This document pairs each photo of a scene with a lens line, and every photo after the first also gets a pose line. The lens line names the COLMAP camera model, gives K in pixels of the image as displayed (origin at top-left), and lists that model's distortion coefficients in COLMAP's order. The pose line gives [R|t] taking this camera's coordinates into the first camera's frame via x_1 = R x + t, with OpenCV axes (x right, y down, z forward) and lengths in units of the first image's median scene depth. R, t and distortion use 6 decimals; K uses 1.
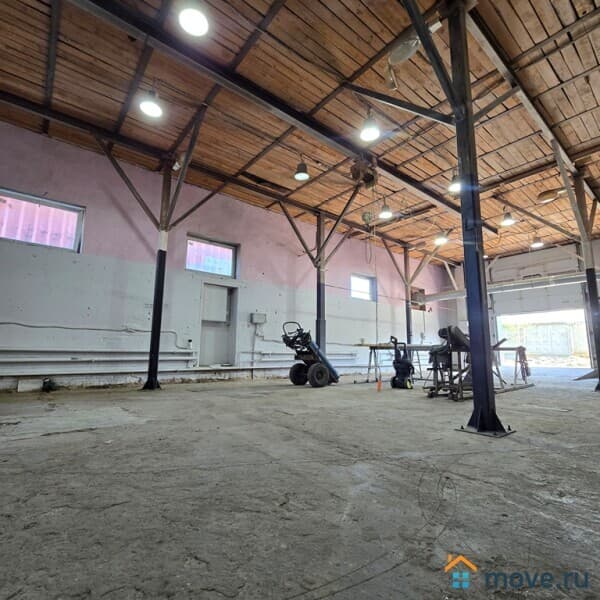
lens RADIAL K [[329.6, 0, 301.2], [0, 329.6, 300.9], [0, 0, 1]] dist [0.000517, -0.002293]
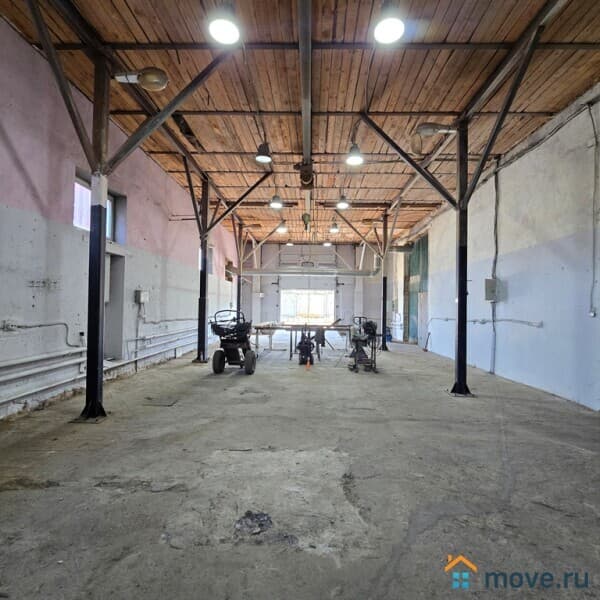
lens RADIAL K [[329.6, 0, 303.4], [0, 329.6, 299.7], [0, 0, 1]] dist [0.000517, -0.002293]
pose [[0.646746, 0.017074, 0.762515, -0.529586], [-0.128285, 0.987941, 0.086687, -0.064368], [-0.751840, -0.153884, 0.641137, 0.208721]]
